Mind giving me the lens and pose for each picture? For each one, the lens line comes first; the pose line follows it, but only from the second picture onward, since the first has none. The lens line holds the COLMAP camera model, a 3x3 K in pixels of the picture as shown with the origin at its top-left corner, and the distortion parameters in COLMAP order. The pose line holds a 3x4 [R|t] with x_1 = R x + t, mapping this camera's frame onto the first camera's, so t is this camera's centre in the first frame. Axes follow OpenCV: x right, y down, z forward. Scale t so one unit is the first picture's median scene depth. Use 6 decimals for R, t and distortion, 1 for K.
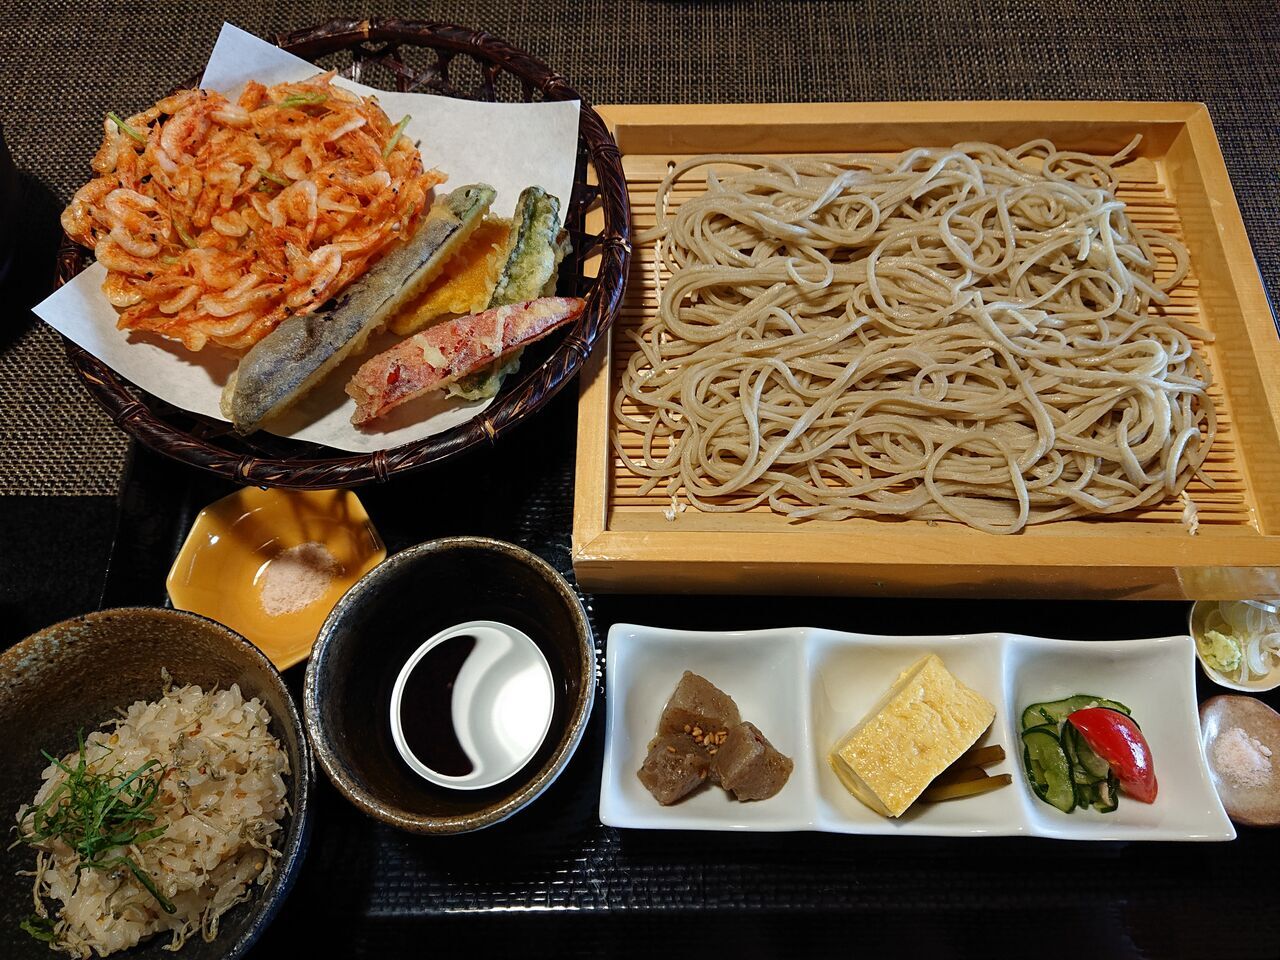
lens RADIAL K [[961.5, 0, 640.8], [0, 961.5, 456.7], [0, 0, 1]] dist [0.172363, -0.347654]
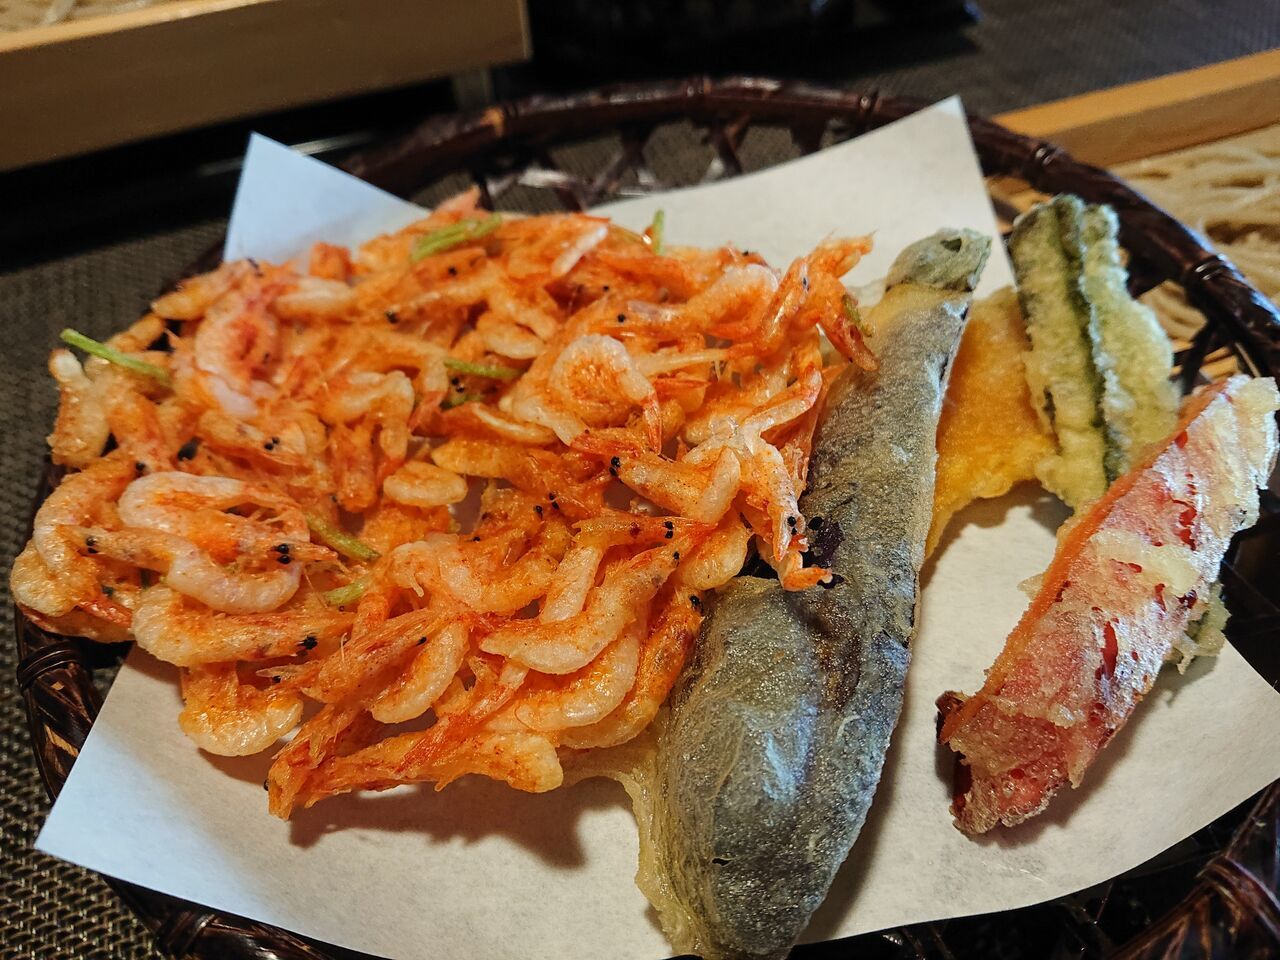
lens RADIAL K [[961.5, 0, 640.8], [0, 961.5, 456.7], [0, 0, 1]] dist [0.172363, -0.347654]
pose [[0.921651, -0.292112, 0.255401, -0.593994], [0.353726, 0.903073, -0.243593, -0.146833], [-0.159489, 0.314850, 0.935646, 0.780951]]
